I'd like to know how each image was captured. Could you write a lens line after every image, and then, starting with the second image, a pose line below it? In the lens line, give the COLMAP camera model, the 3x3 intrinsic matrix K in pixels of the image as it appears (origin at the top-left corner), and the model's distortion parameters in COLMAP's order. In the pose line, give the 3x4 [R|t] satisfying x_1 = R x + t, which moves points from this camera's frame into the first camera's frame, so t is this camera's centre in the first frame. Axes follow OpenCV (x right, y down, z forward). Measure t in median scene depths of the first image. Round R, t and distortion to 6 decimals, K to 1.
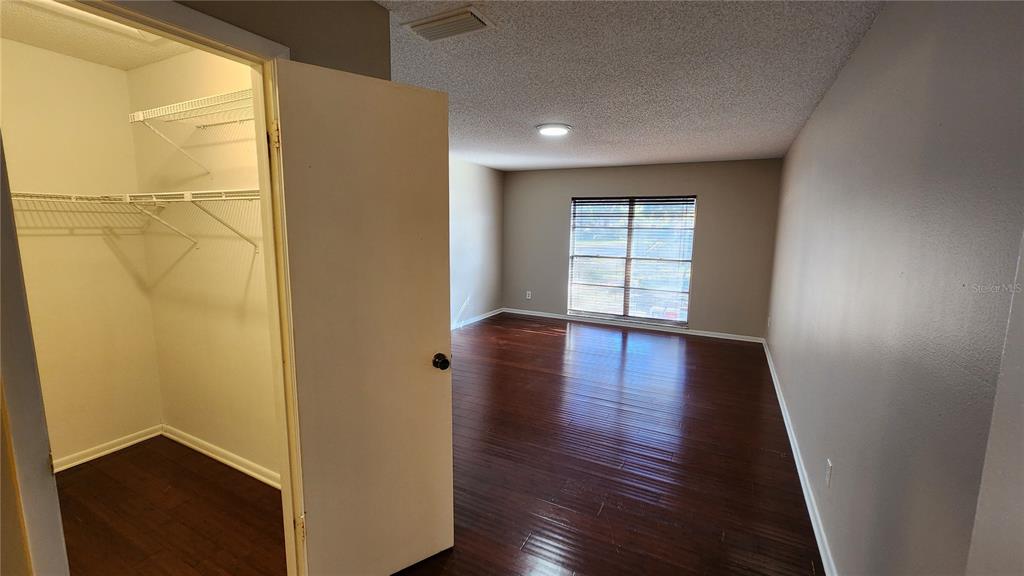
lens RADIAL K [[414.6, 0, 513.7], [0, 414.6, 284.0], [0, 0, 1]] dist [0.003150, -0.001351]
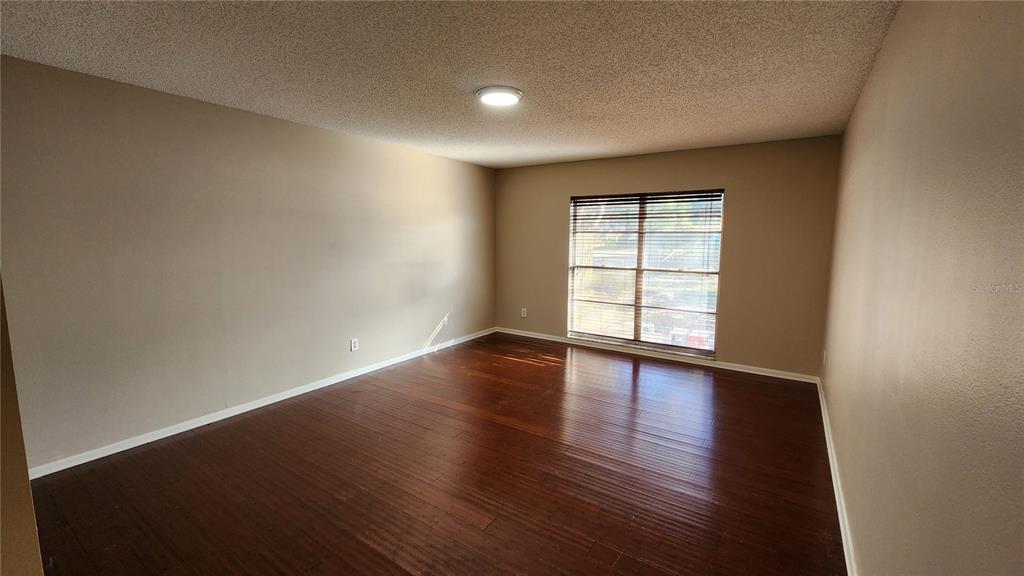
lens RADIAL K [[414.6, 0, 518.2], [0, 414.6, 281.5], [0, 0, 1]] dist [0.003150, -0.001351]
pose [[0.994585, 0.001909, -0.103911, 0.129108], [-0.004905, 0.999579, -0.028585, -0.014759], [0.103813, 0.028940, 0.994176, 0.178448]]
